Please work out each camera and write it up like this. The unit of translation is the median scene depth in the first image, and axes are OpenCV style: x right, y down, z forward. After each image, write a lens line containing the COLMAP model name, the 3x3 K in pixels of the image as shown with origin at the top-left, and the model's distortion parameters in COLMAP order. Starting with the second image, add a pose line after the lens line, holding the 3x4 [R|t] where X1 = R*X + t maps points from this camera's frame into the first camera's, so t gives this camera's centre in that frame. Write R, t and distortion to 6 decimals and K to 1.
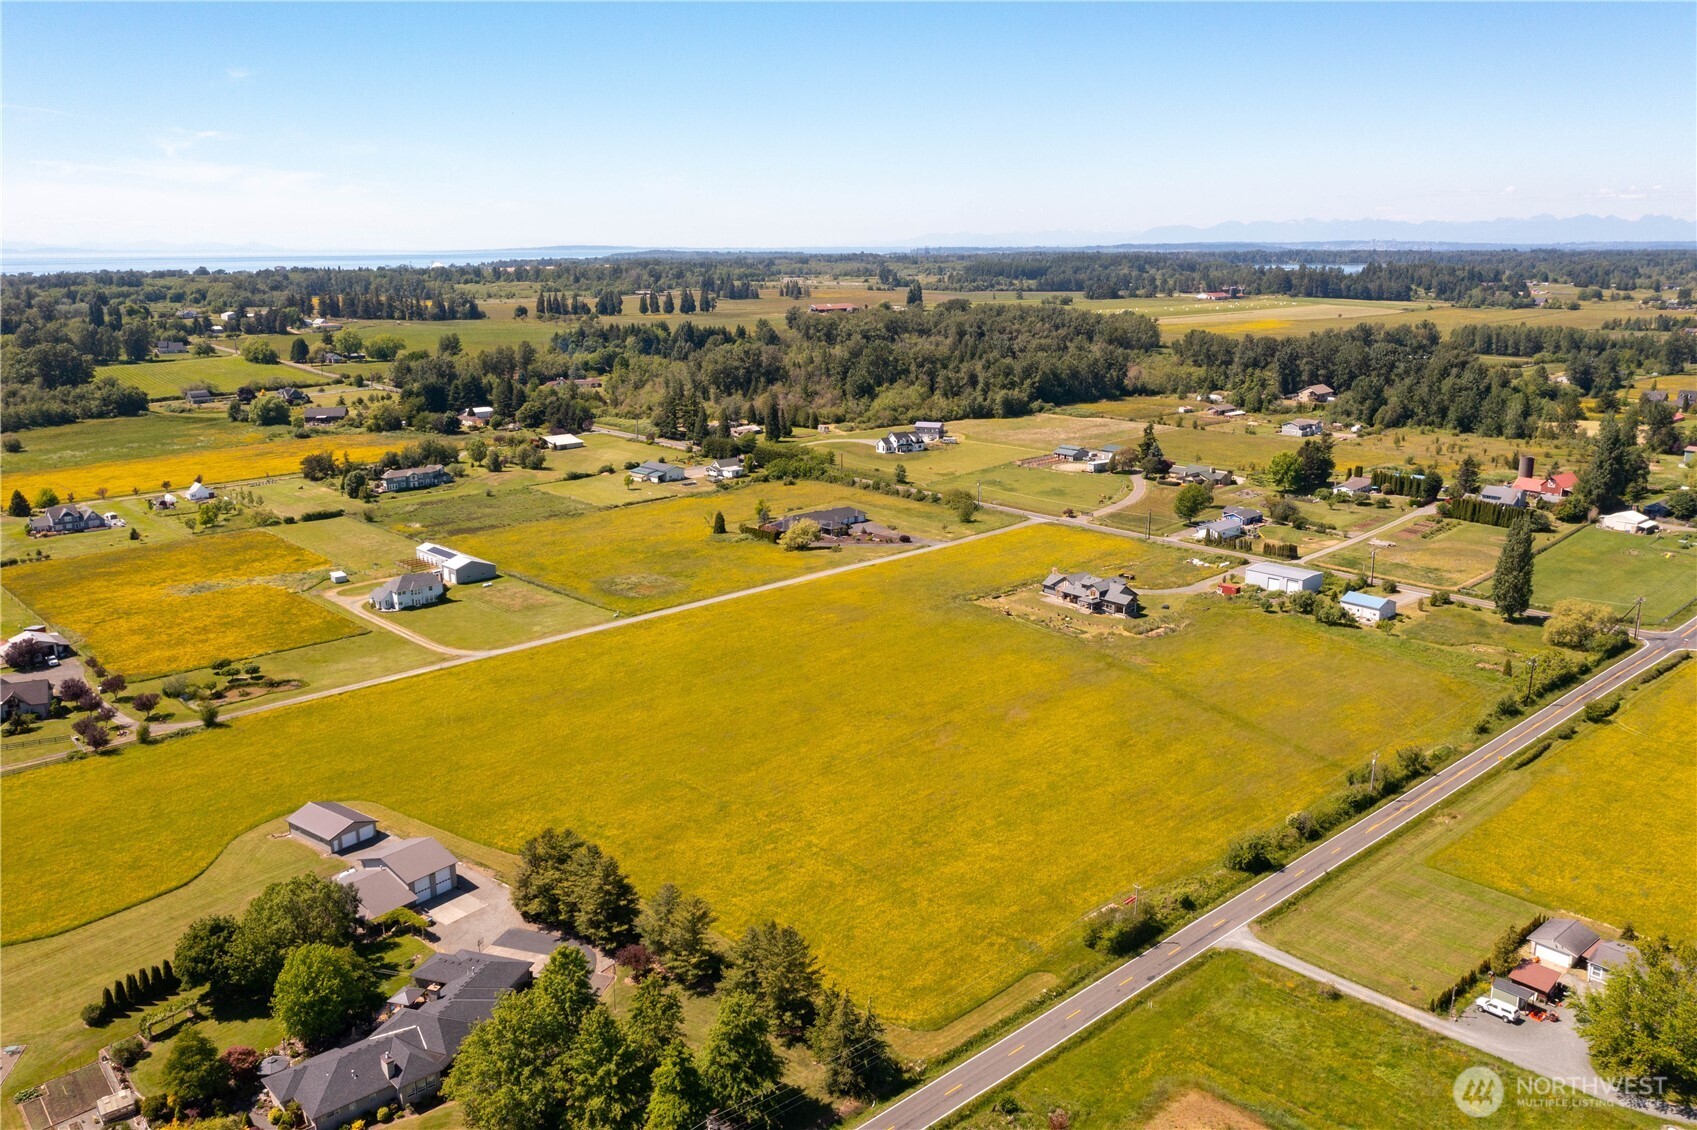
lens RADIAL K [[1331.1, 0, 845.6], [0, 1331.1, 568.1], [0, 0, 1]] dist [-0.017594, 0.009740]
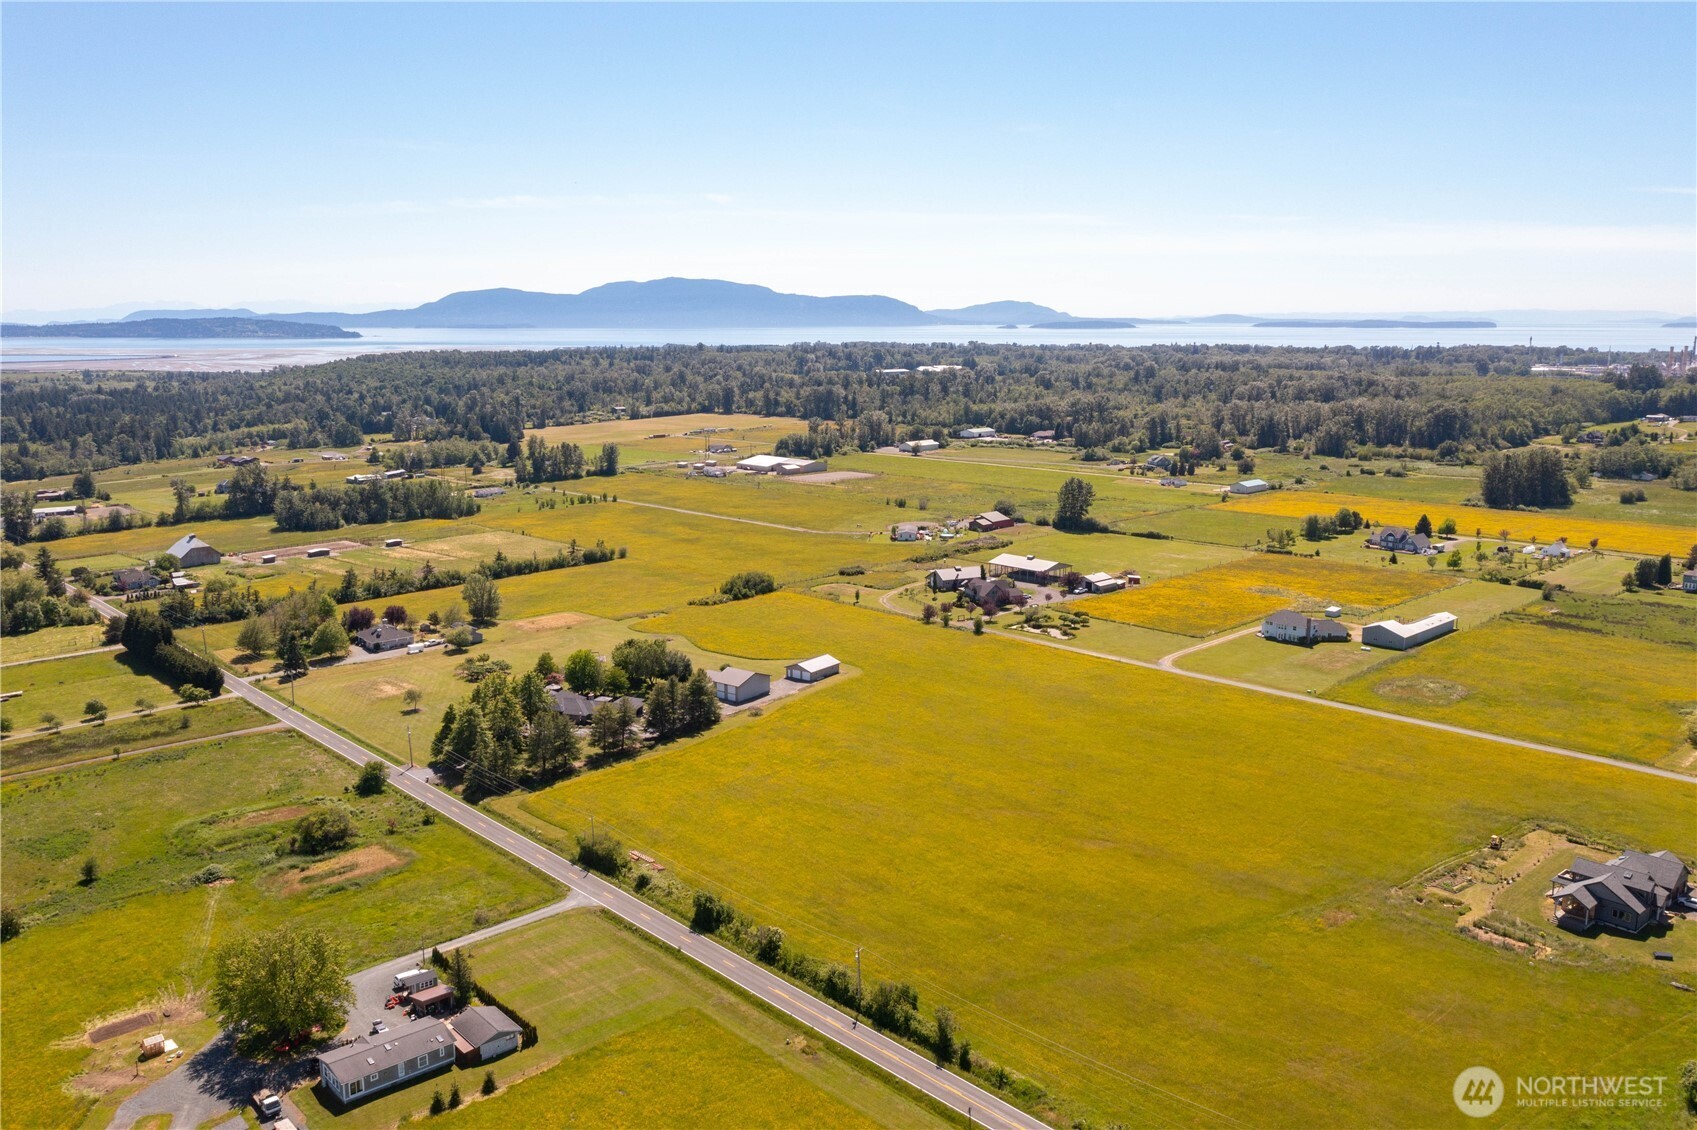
lens RADIAL K [[1331.1, 0, 845.6], [0, 1331.1, 568.1], [0, 0, 1]] dist [-0.017594, 0.009740]
pose [[0.001974, 0.190567, -0.981672, 0.740835], [-0.238405, 0.953458, 0.184611, -0.144445], [0.971164, 0.233671, 0.047314, 0.587977]]
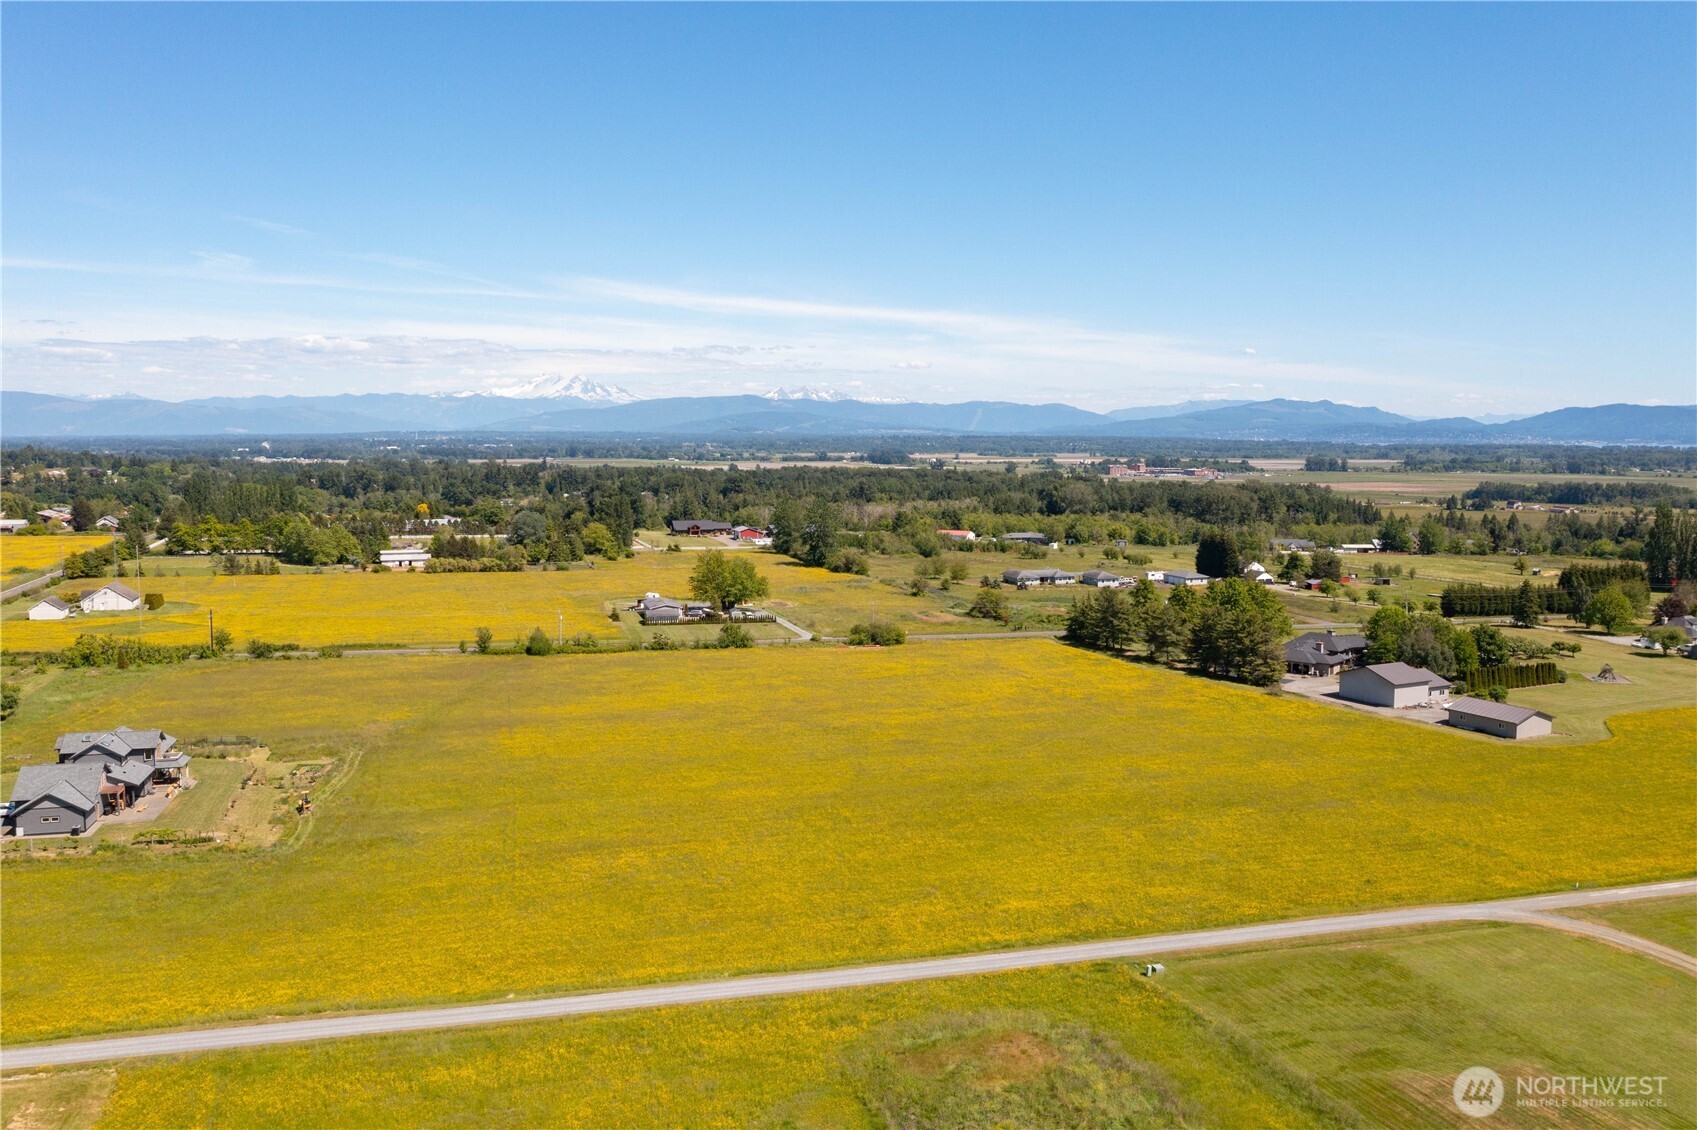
lens RADIAL K [[1329.3, 0, 845.6], [0, 1329.3, 560.8], [0, 0, 1]] dist [-0.018058, 0.004299]
pose [[-0.899948, -0.039022, 0.434247, -0.234136], [0.106552, 0.946102, 0.305840, -0.160200], [-0.422776, 0.321510, -0.847285, 1.239767]]
